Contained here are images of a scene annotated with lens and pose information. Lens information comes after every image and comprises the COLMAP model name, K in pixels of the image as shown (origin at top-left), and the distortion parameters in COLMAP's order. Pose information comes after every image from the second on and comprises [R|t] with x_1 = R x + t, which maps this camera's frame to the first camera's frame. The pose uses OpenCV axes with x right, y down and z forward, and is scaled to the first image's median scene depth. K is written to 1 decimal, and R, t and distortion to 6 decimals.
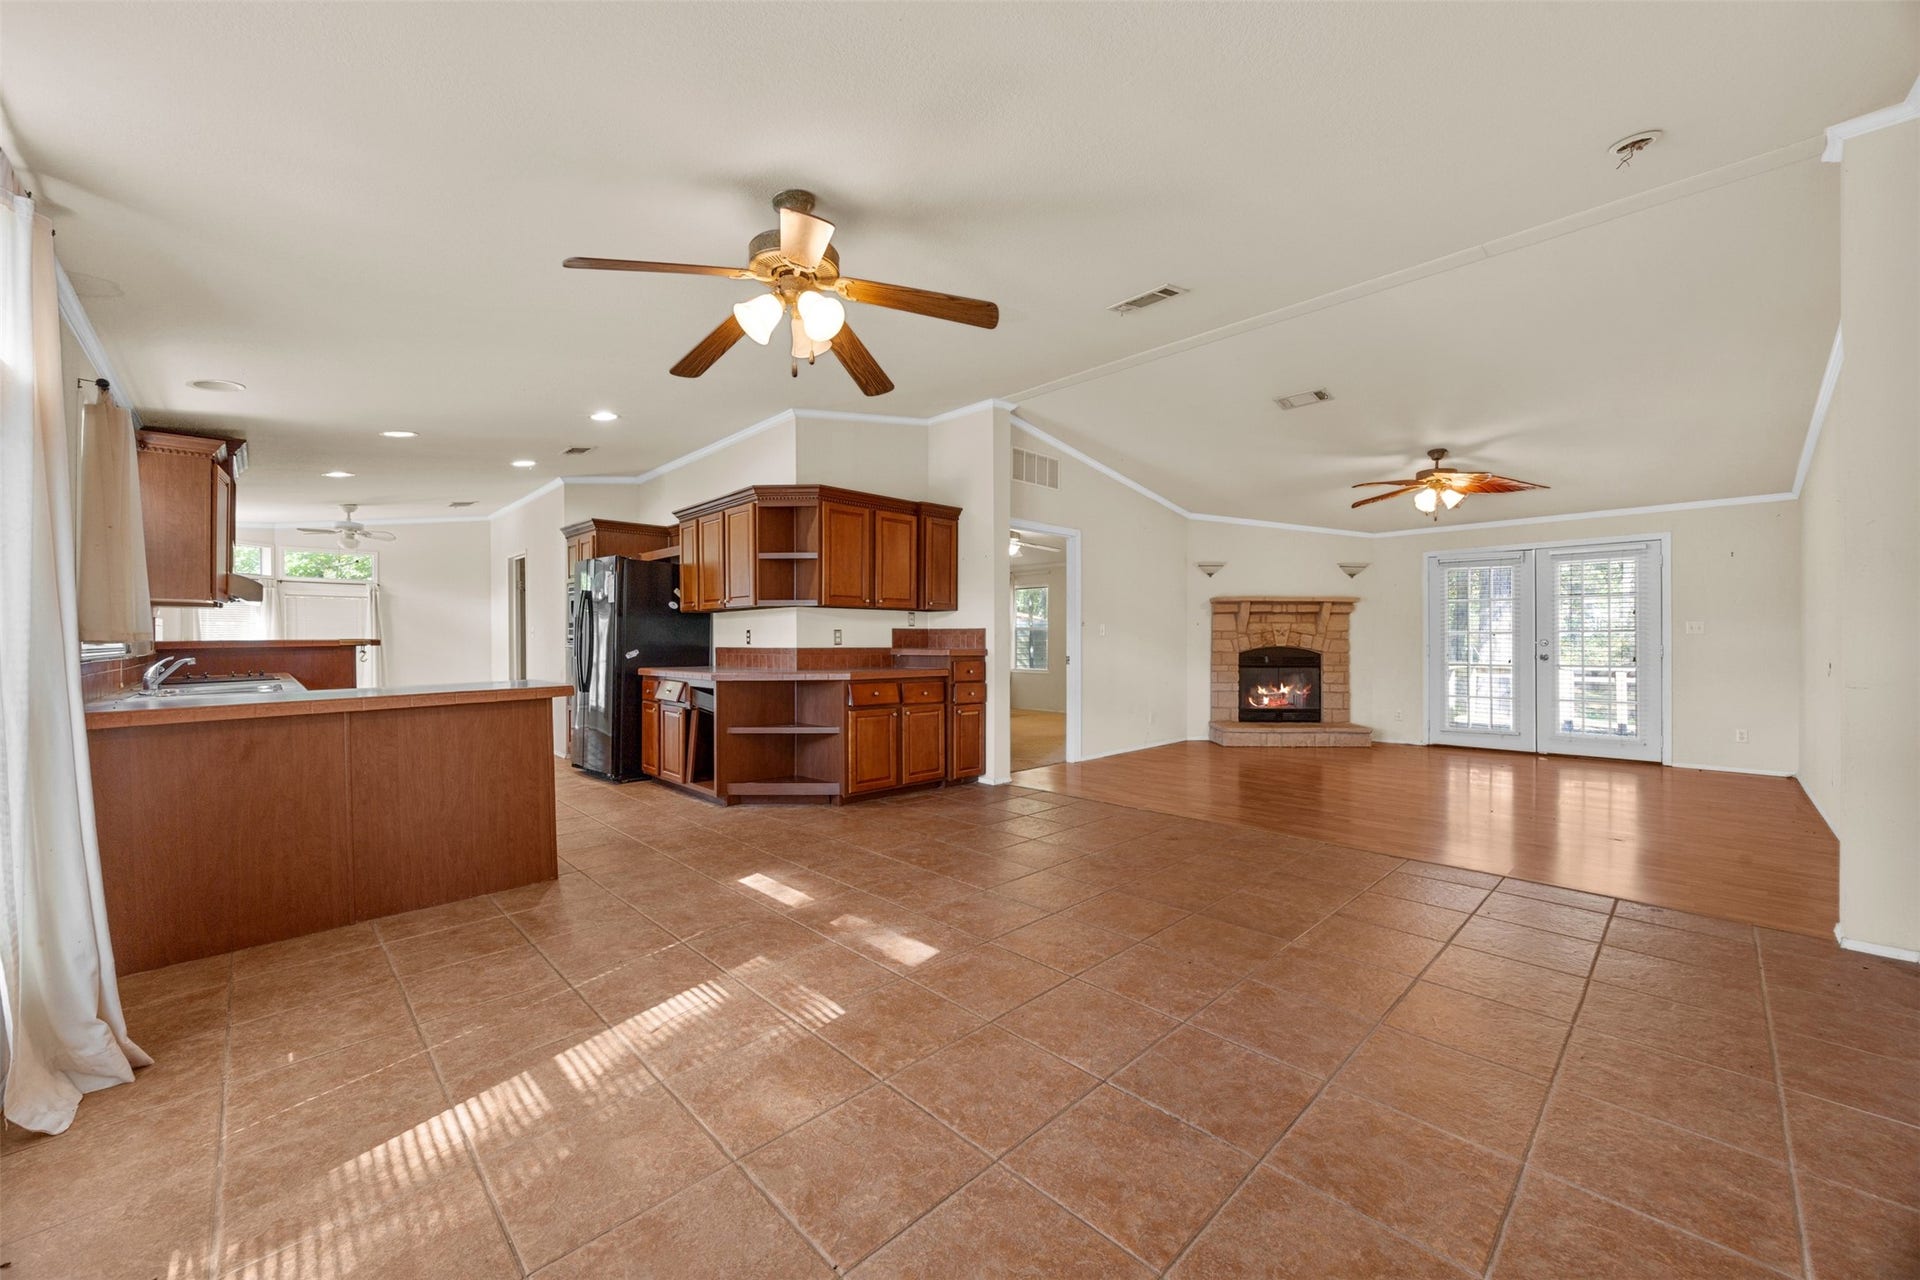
lens RADIAL K [[730.4, 0, 962.2], [0, 730.4, 638.2], [0, 0, 1]] dist [0.000224, 0.000134]
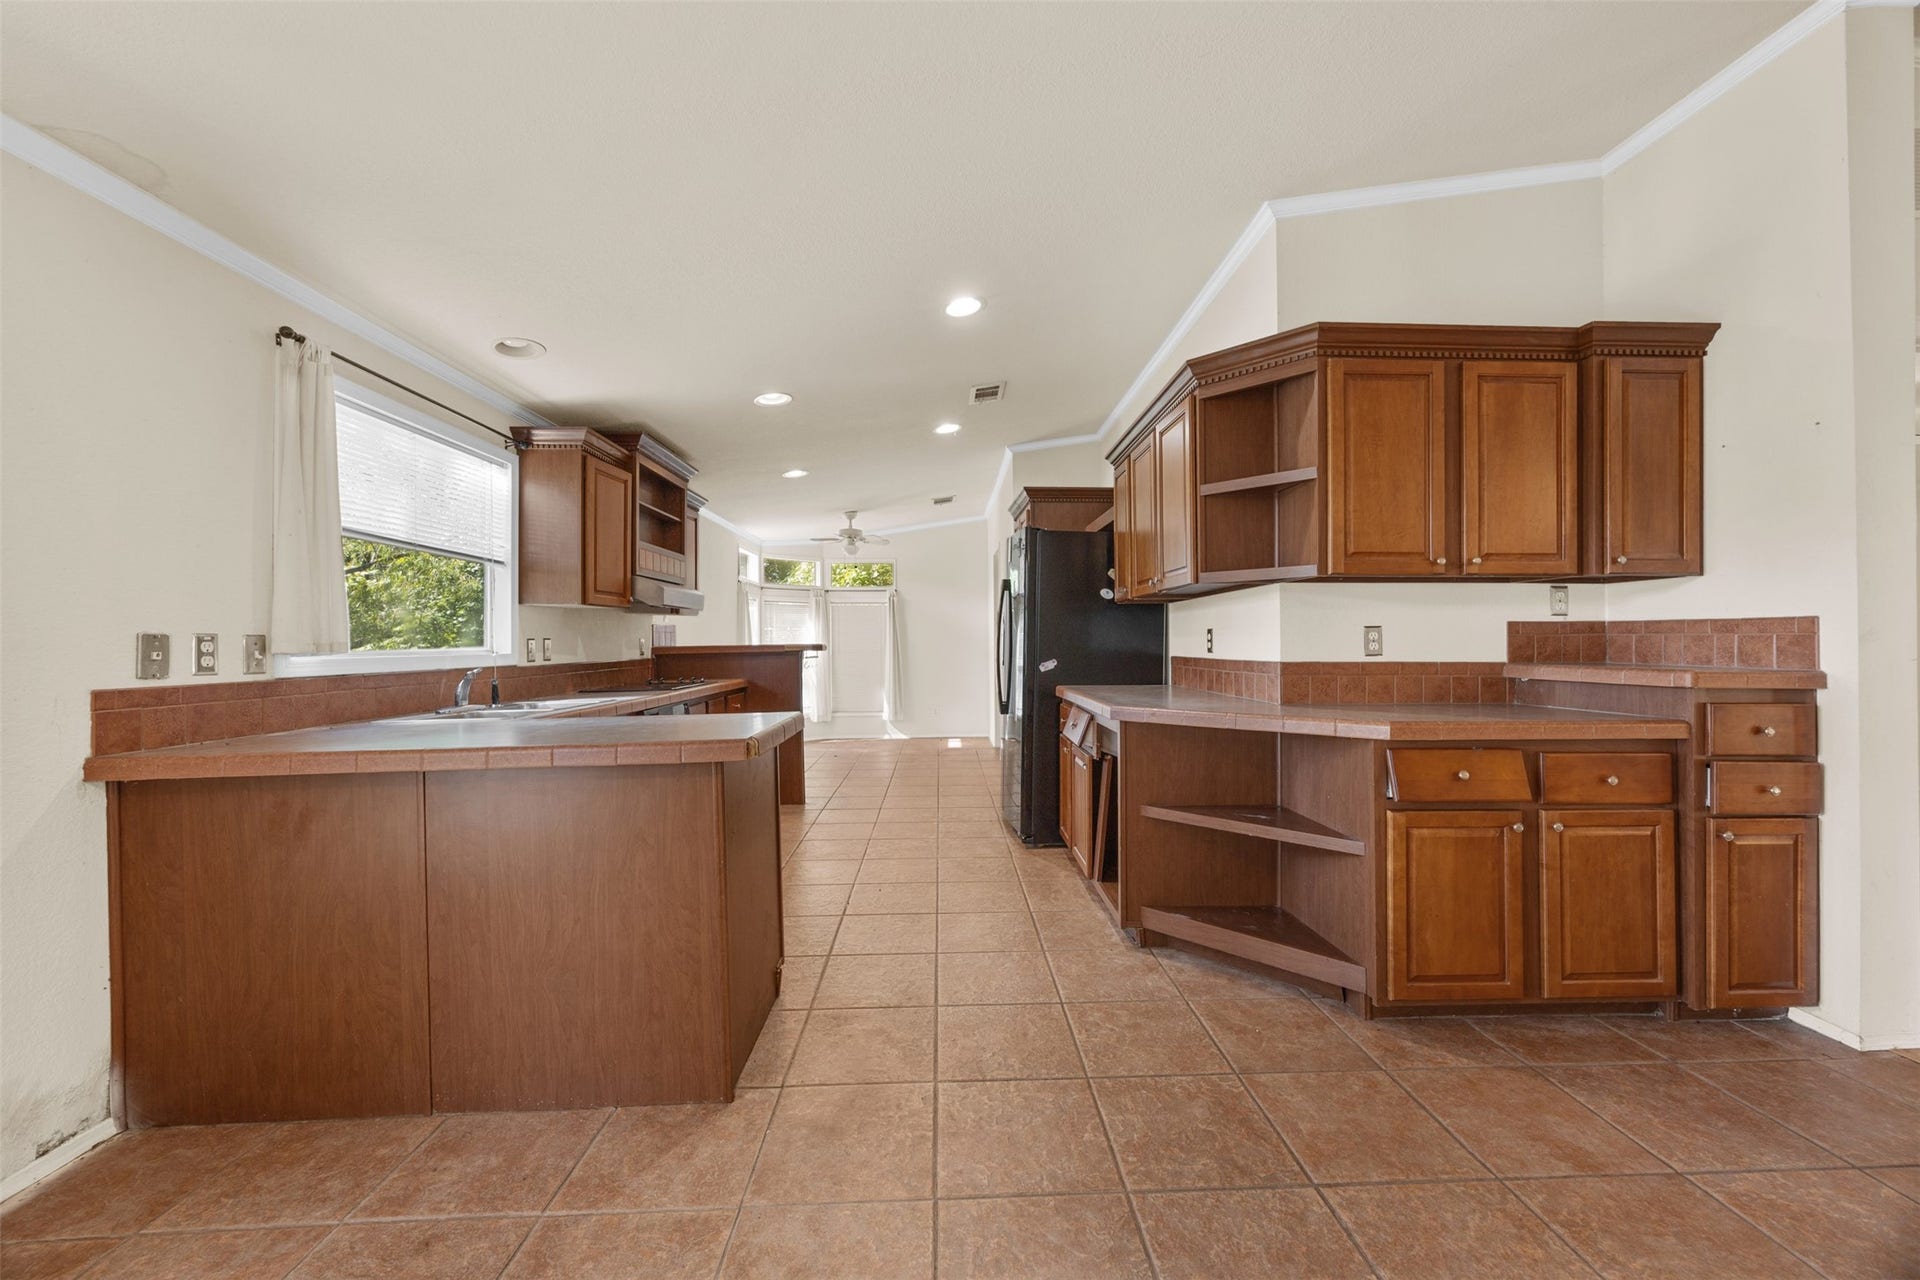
lens RADIAL K [[722.9, 0, 969.9], [0, 722.9, 640.1], [0, 0, 1]] dist [-0.000262, 0.000042]
pose [[0.743944, -0.002976, -0.668236, -0.042807], [0.005055, 0.999987, 0.001174, -0.003793], [0.668223, -0.004251, 0.743949, 0.424834]]
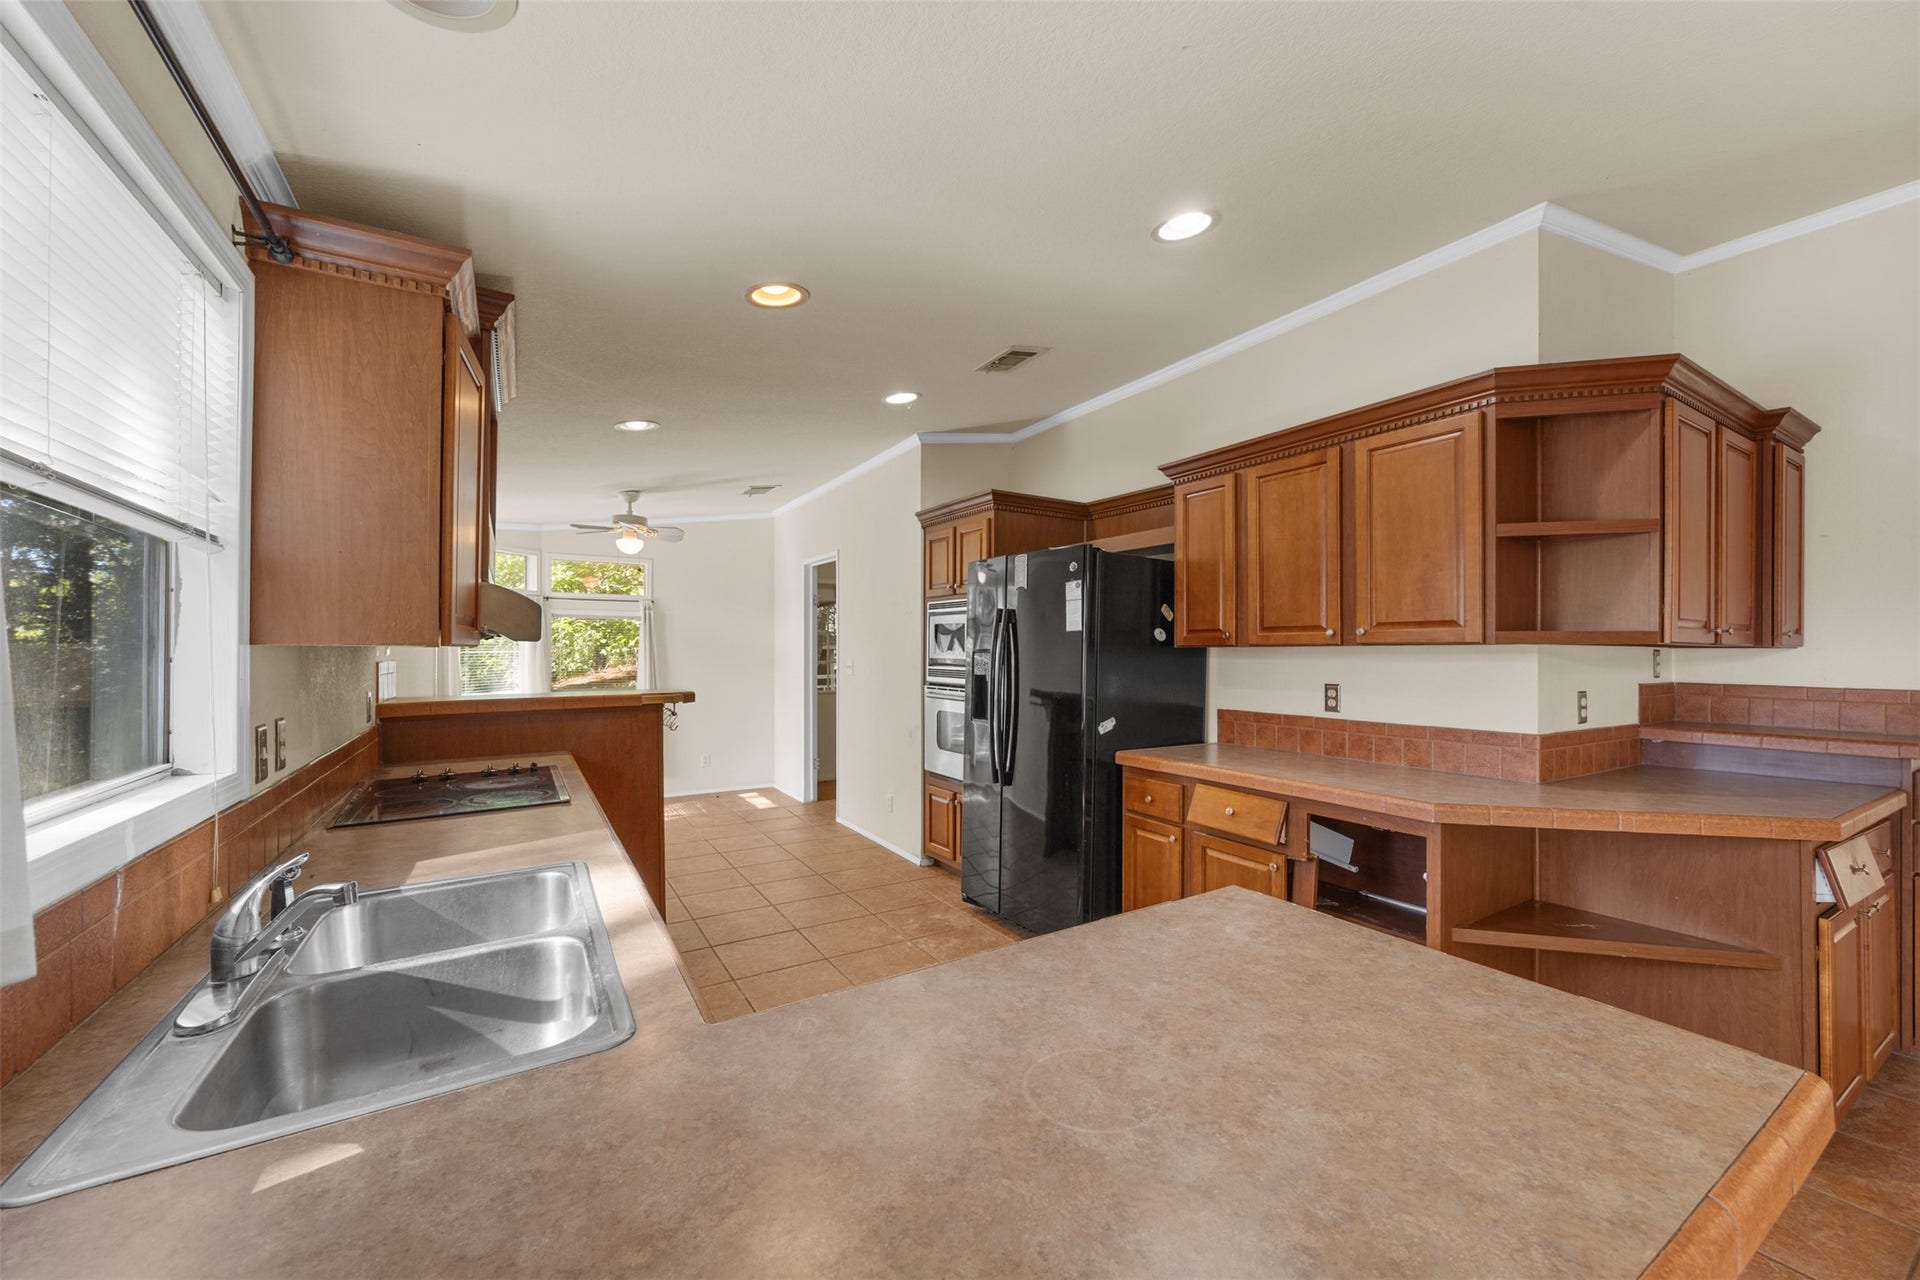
lens RADIAL K [[730.4, 0, 962.2], [0, 730.4, 638.2], [0, 0, 1]] dist [0.000224, 0.000134]
pose [[0.975655, 0.003081, -0.219291, -0.429185], [-0.006208, 0.999889, -0.013573, -0.034802], [0.219225, 0.014604, 0.975565, 0.437381]]
